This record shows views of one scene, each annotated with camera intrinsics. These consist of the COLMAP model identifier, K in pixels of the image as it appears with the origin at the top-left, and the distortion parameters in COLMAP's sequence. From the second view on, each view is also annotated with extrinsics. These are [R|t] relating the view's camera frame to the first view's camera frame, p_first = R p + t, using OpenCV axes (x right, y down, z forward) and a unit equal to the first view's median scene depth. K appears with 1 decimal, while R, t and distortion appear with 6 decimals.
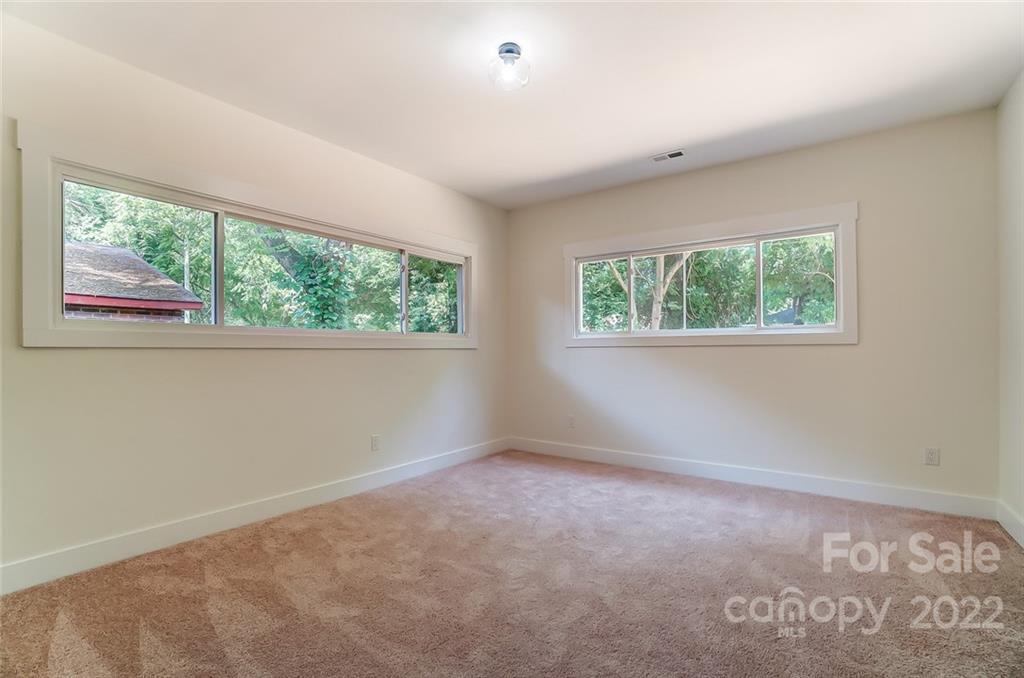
lens RADIAL K [[451.4, 0, 510.1], [0, 451.4, 342.6], [0, 0, 1]] dist [-0.069598, 0.025415]
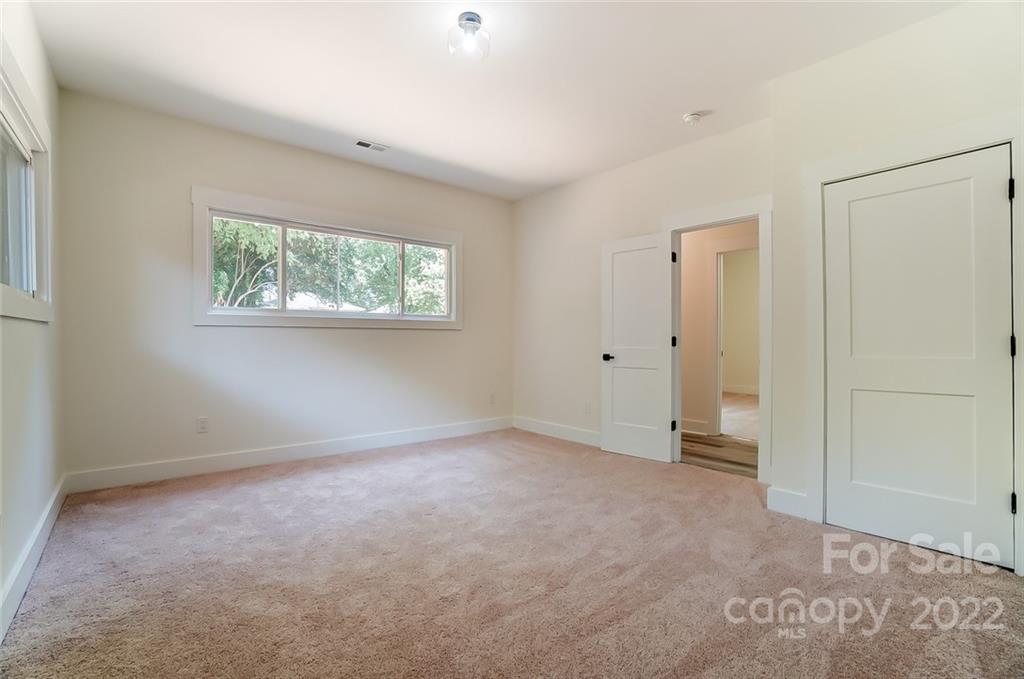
lens RADIAL K [[459.8, 0, 508.6], [0, 459.8, 337.3], [0, 0, 1]] dist [-0.071769, 0.026963]
pose [[0.228700, 0.006975, 0.973472, -0.581023], [-0.026422, 0.999650, -0.000955, 0.020968], [-0.973138, -0.025503, 0.228805, 0.418502]]
